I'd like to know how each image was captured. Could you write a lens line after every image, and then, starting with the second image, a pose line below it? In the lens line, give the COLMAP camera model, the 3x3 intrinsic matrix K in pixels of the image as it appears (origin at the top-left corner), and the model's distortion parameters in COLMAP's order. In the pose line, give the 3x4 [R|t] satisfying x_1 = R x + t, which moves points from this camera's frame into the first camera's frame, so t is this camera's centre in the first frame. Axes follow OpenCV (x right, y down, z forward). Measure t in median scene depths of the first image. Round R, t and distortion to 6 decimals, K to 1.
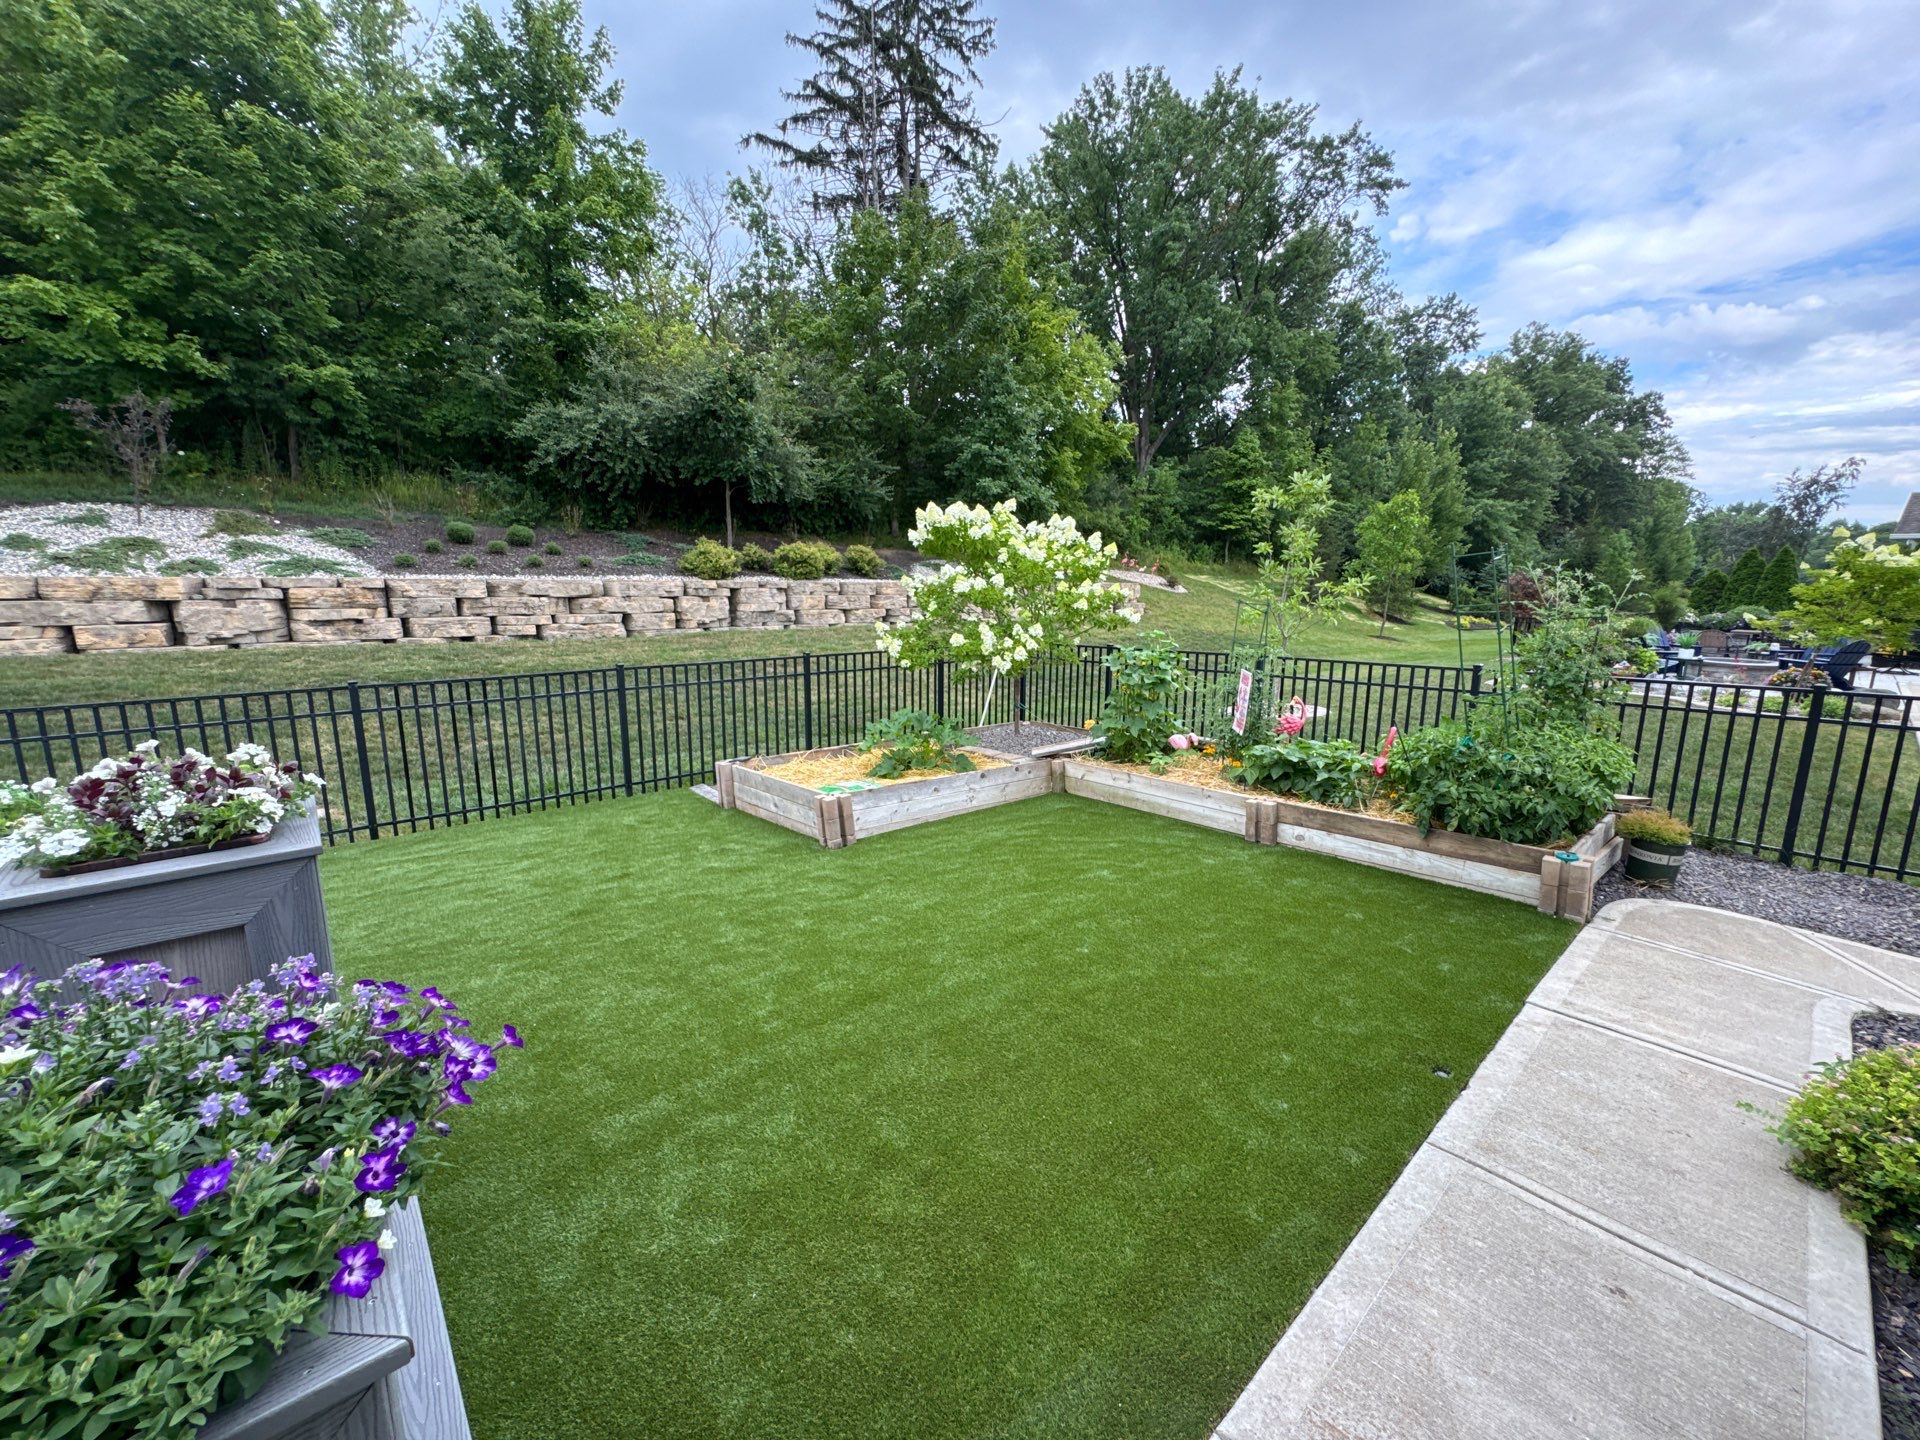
lens RADIAL K [[765.2, 0, 953.3], [0, 765.2, 720.6], [0, 0, 1]] dist [-0.003577, 0.000619]
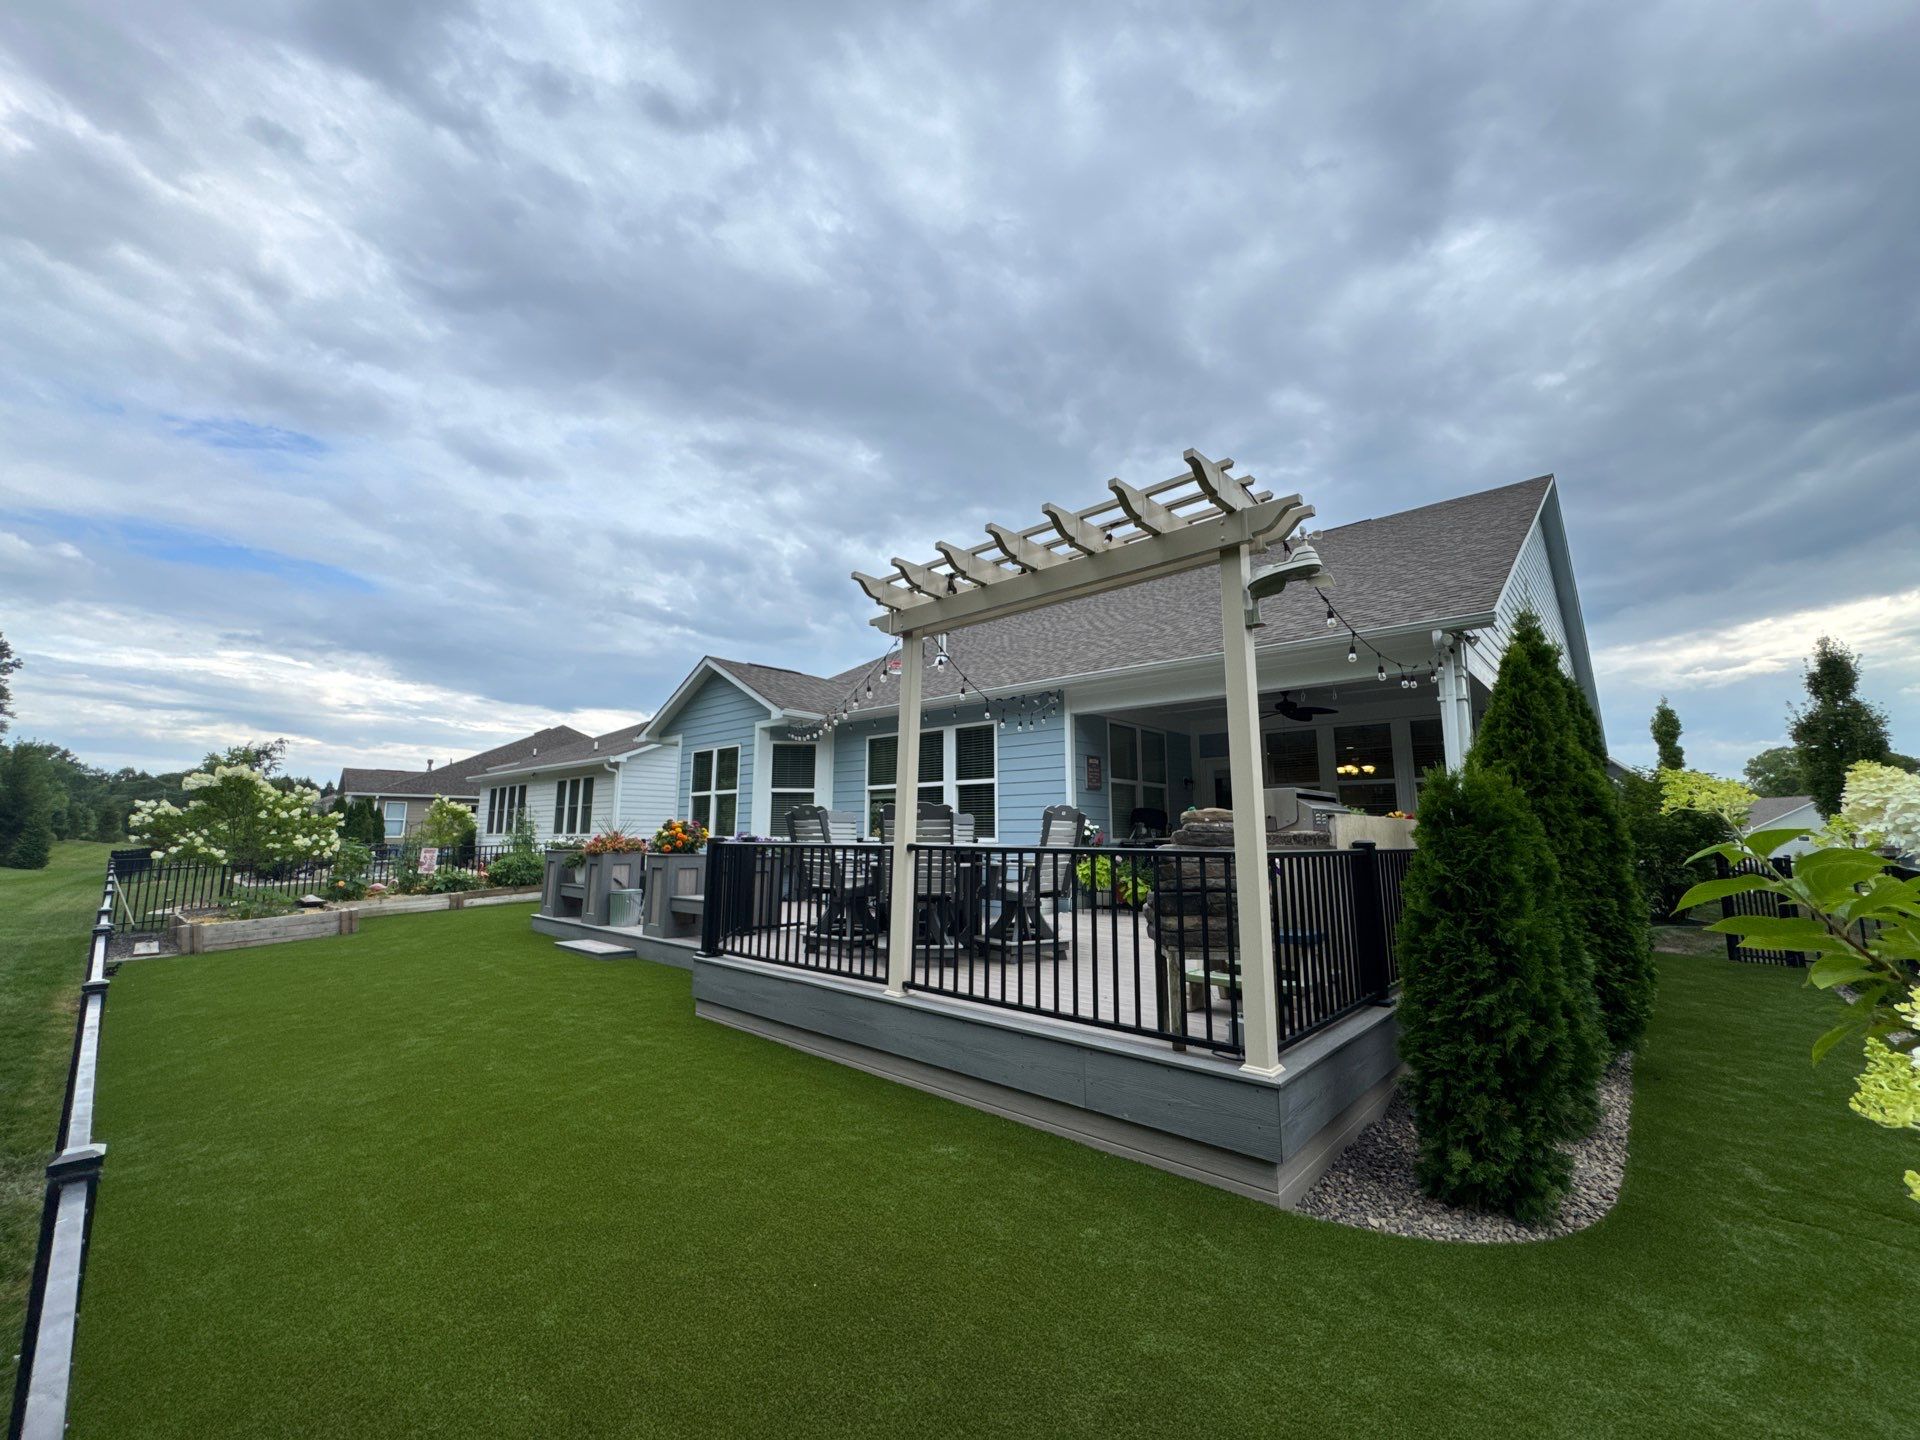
lens RADIAL K [[765.2, 0, 959.0], [0, 765.2, 720.4], [0, 0, 1]] dist [-0.003577, 0.000619]
pose [[-0.117795, 0.130766, 0.984390, -1.201418], [0.184454, 0.976922, -0.107702, 0.060186], [-0.975757, 0.168888, -0.139197, -0.219290]]
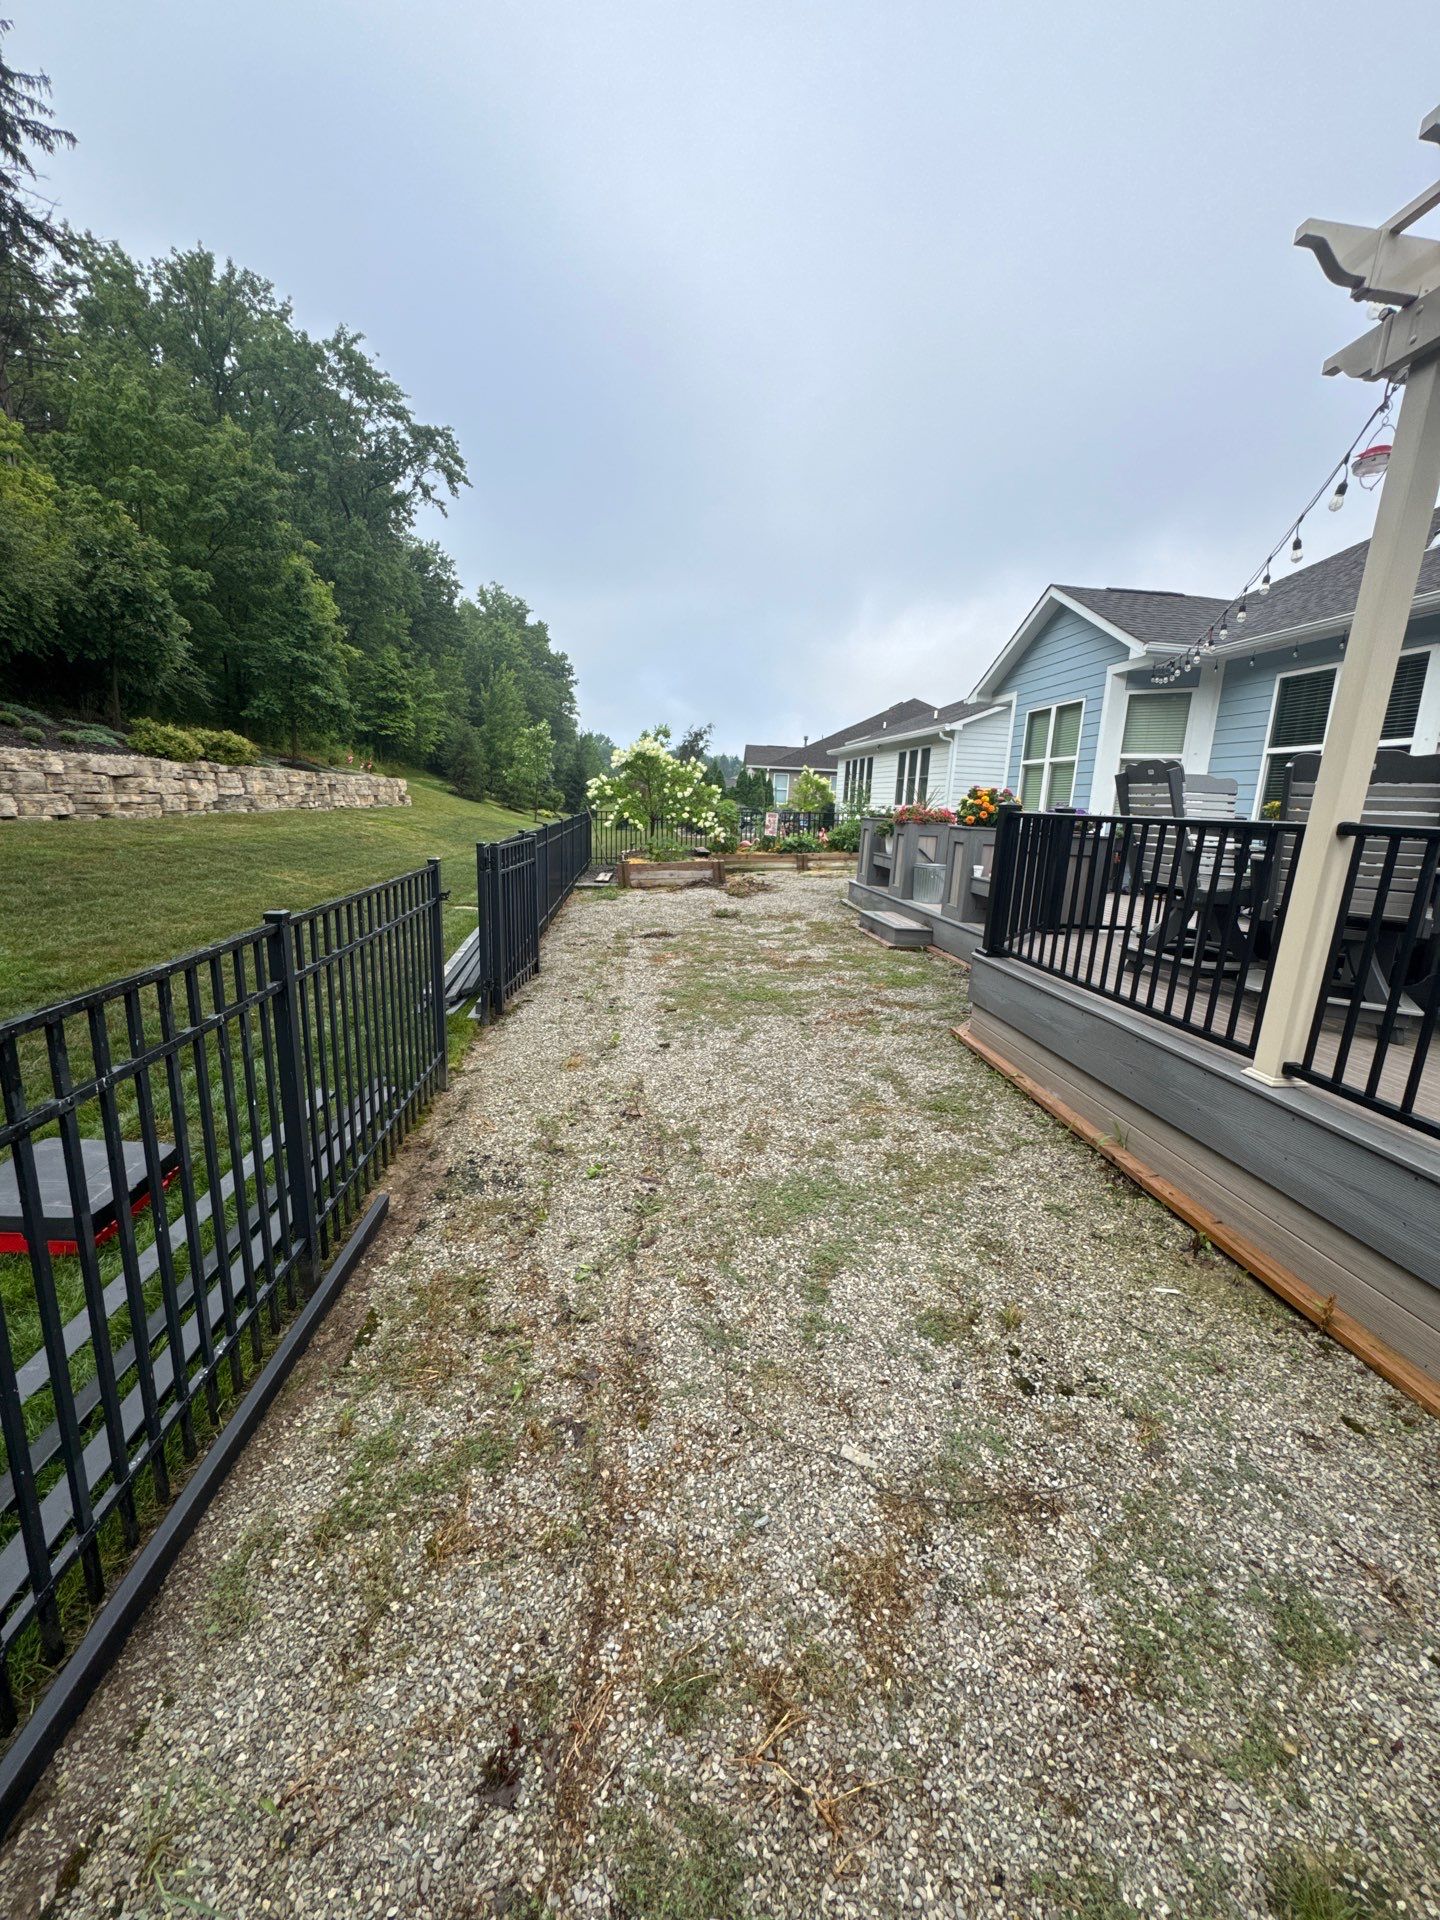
lens RADIAL K [[765.2, 0, 722.0], [0, 765.2, 956.8], [0, 0, 1]] dist [-0.003577, 0.000619]
pose [[0.569631, -0.157133, 0.806741, -1.057904], [0.122935, 0.986802, 0.105402, 0.069492], [-0.812655, 0.039136, 0.581429, -0.220576]]
